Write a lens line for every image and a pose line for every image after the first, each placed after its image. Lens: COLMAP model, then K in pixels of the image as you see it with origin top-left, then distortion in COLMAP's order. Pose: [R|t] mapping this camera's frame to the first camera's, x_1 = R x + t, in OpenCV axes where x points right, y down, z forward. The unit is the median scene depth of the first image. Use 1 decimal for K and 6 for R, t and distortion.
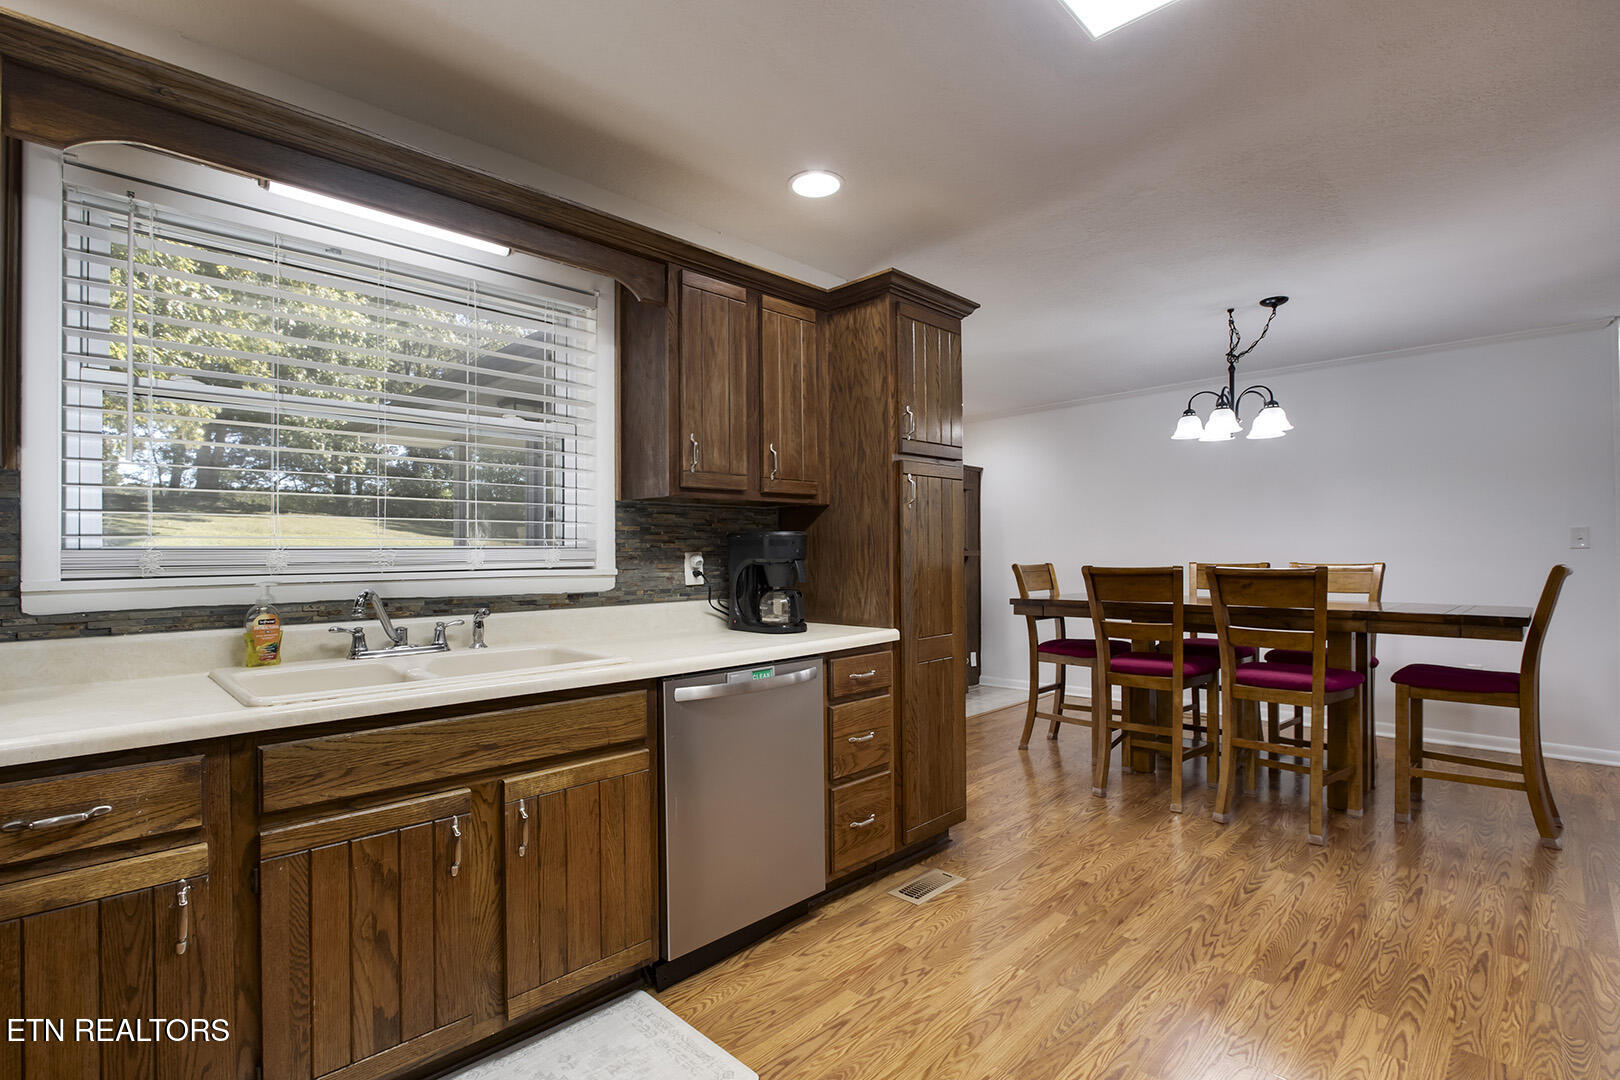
lens RADIAL K [[757.3, 0, 811.8], [0, 757.3, 543.6], [0, 0, 1]] dist [-0.021624, 0.001628]
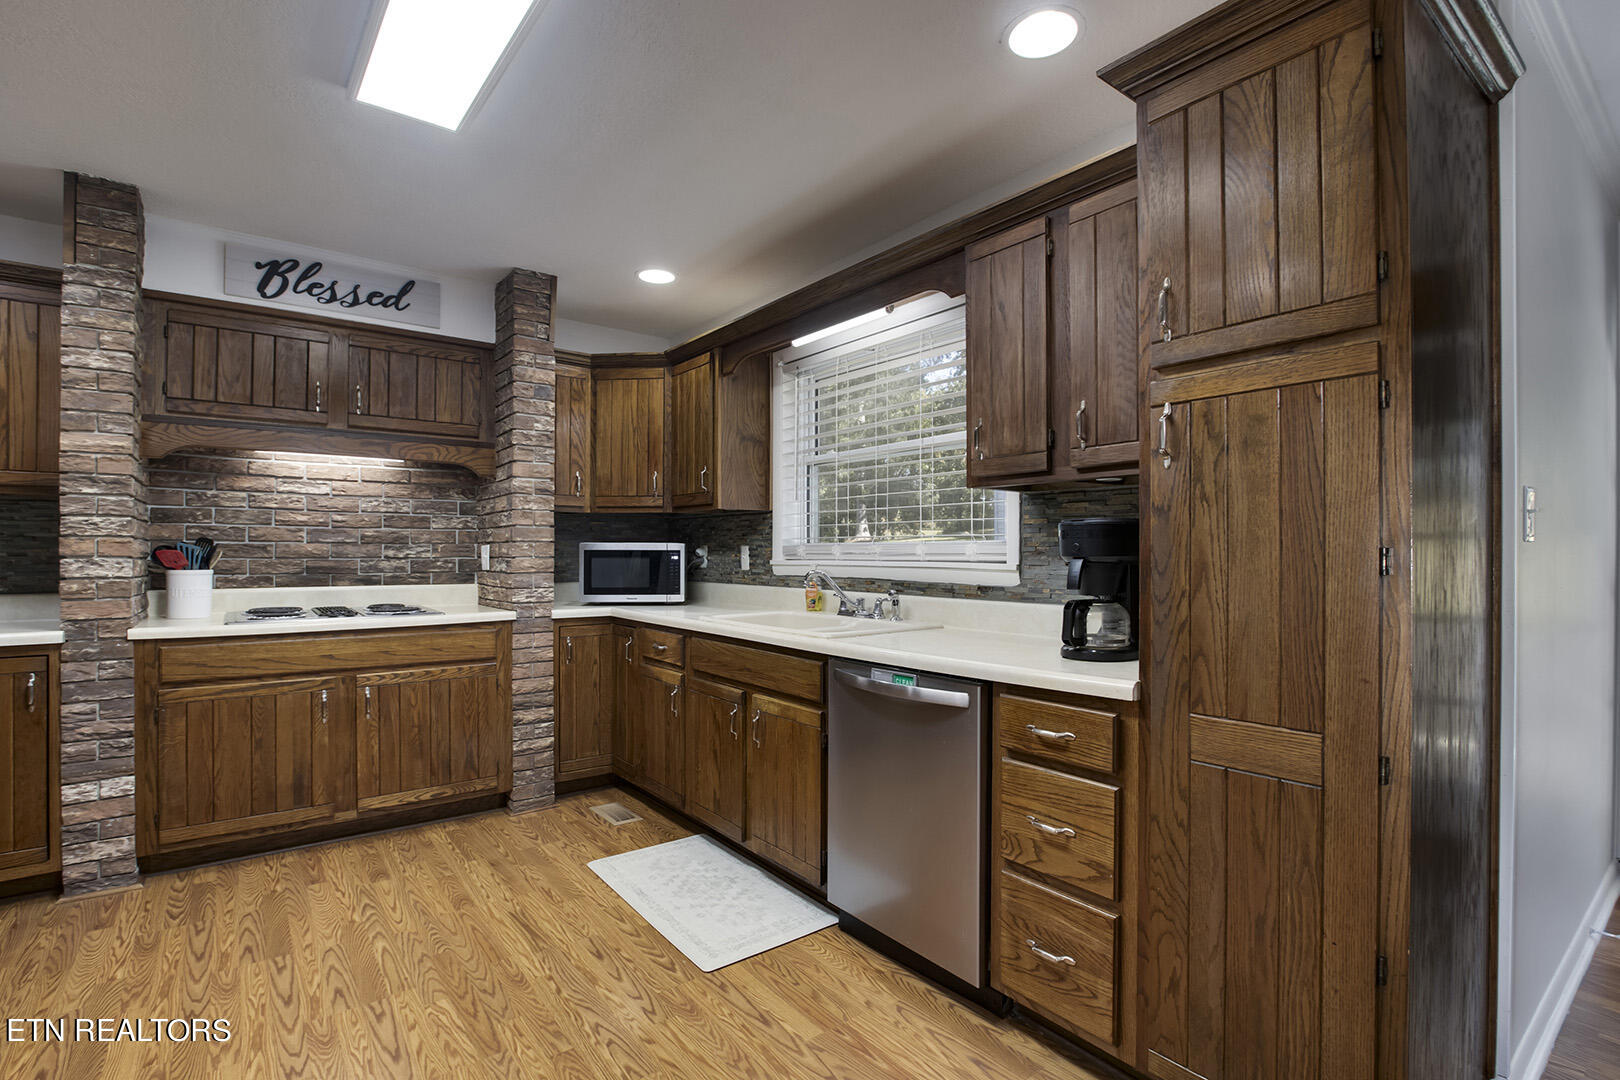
lens RADIAL K [[757.3, 0, 812.4], [0, 757.3, 544.1], [0, 0, 1]] dist [-0.021624, 0.001628]
pose [[-0.130930, -0.000330, -0.991392, 0.790389], [0.013052, 0.999913, -0.002057, 0.006667], [0.991306, -0.013209, -0.130914, 0.930362]]
